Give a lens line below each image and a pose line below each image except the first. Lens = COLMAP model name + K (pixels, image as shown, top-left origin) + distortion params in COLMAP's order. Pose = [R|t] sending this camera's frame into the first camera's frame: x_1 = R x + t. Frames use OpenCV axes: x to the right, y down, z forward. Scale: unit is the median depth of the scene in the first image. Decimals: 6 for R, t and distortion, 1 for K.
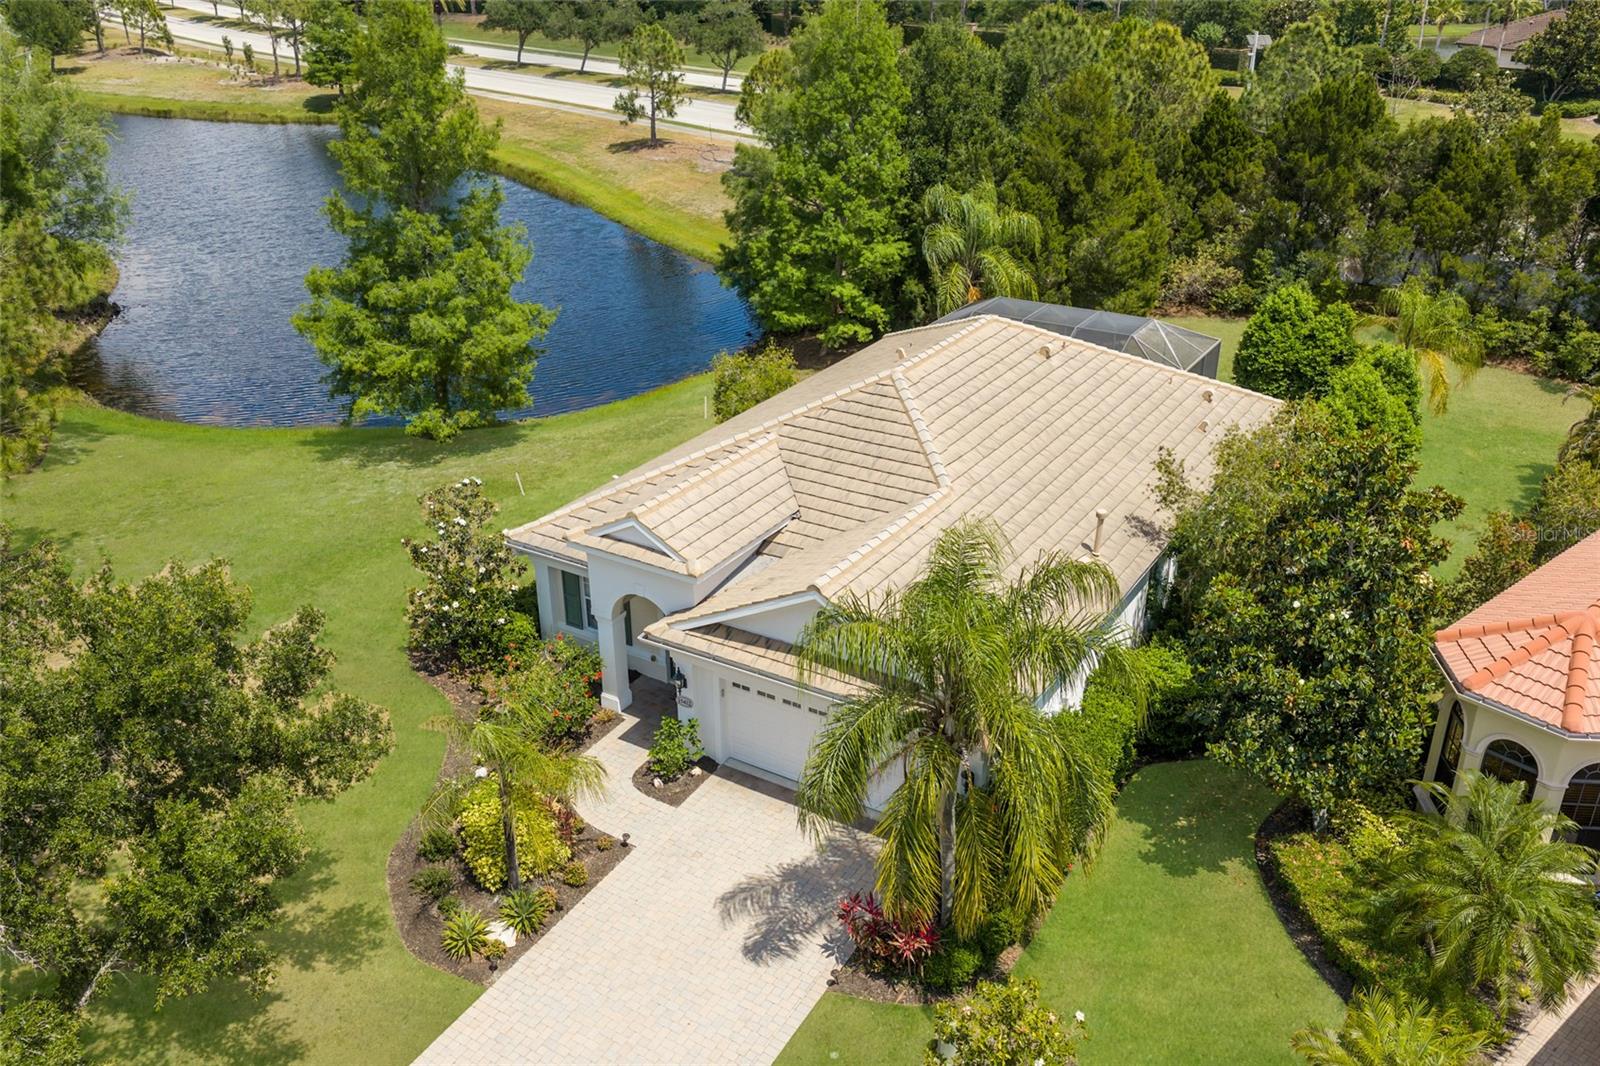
lens RADIAL K [[1329.5, 0, 800.0], [0, 1329.5, 533.0], [0, 0, 1]] dist [0.044152, -0.009898]
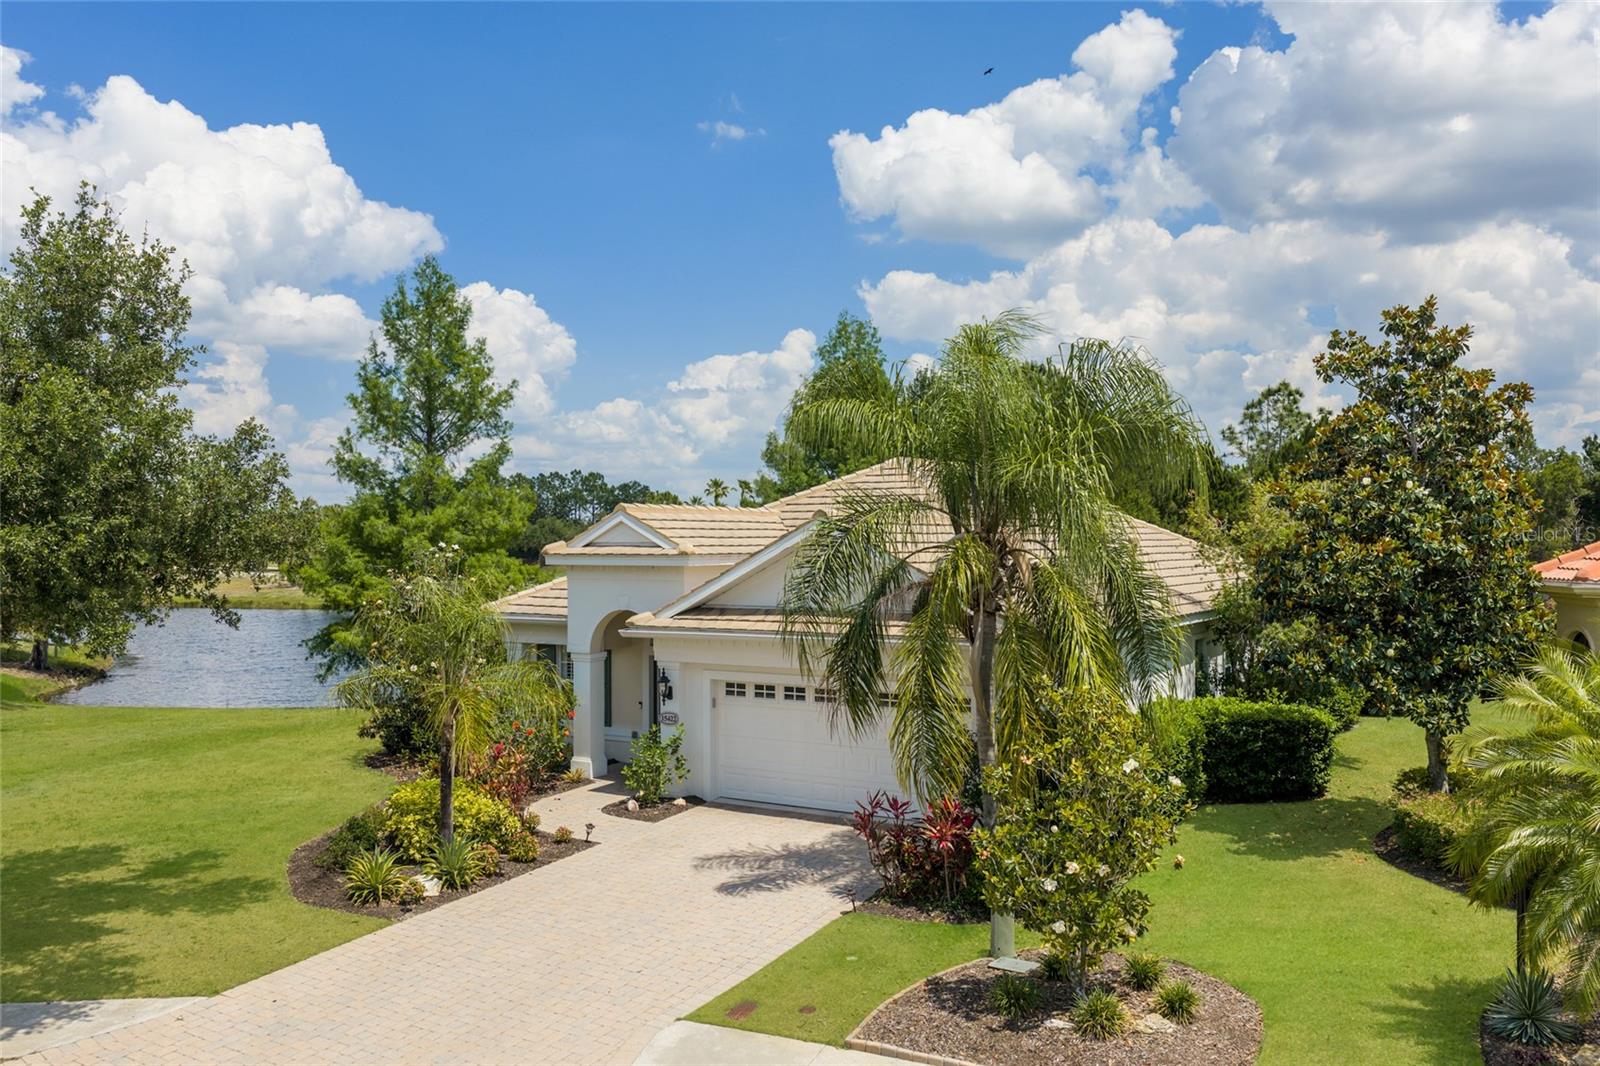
lens RADIAL K [[1329.5, 0, 800.0], [0, 1329.5, 533.0], [0, 0, 1]] dist [0.044152, -0.009898]
pose [[0.999999, 0.000313, -0.001222, -0.001107], [-0.000807, 0.903078, -0.429475, 0.248815], [0.000969, 0.429476, 0.903078, 0.115119]]
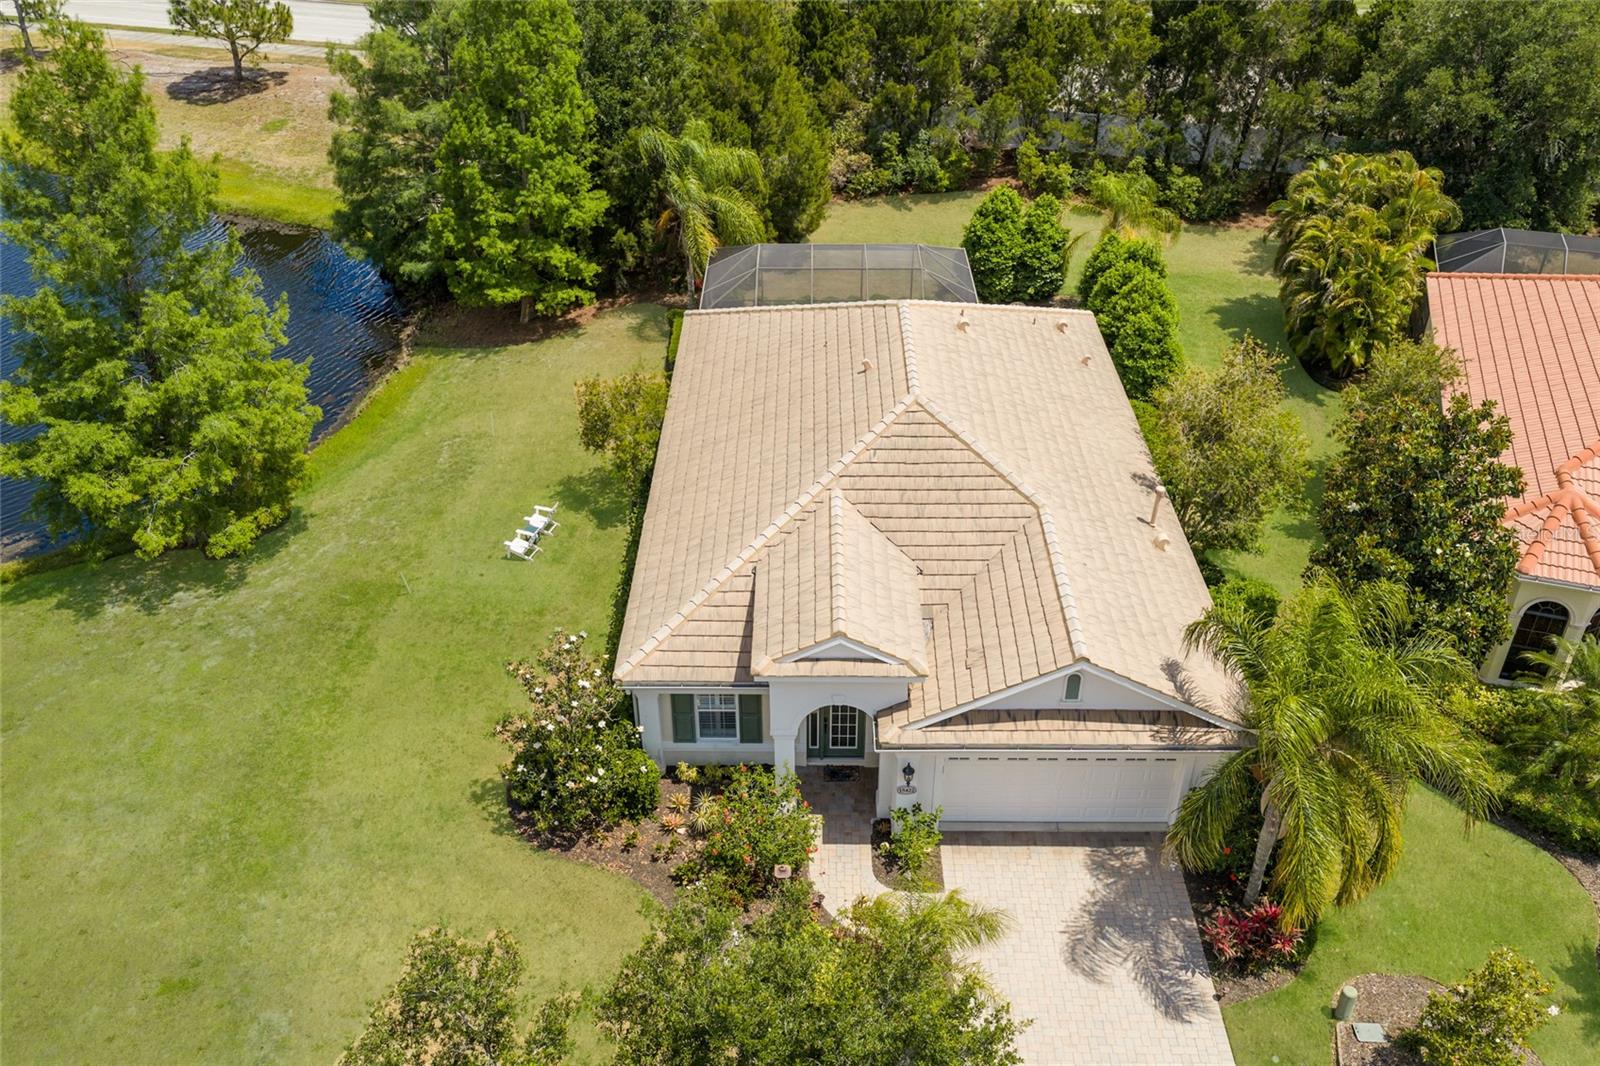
lens RADIAL K [[1323.5, 0, 799.8], [0, 1323.5, 557.4], [0, 0, 1]] dist [0.024459, -0.000236]
pose [[0.857468, -0.293045, 0.422934, -0.339823], [0.221397, 0.952118, 0.210842, -0.172892], [-0.464470, -0.087154, 0.881290, 0.111666]]
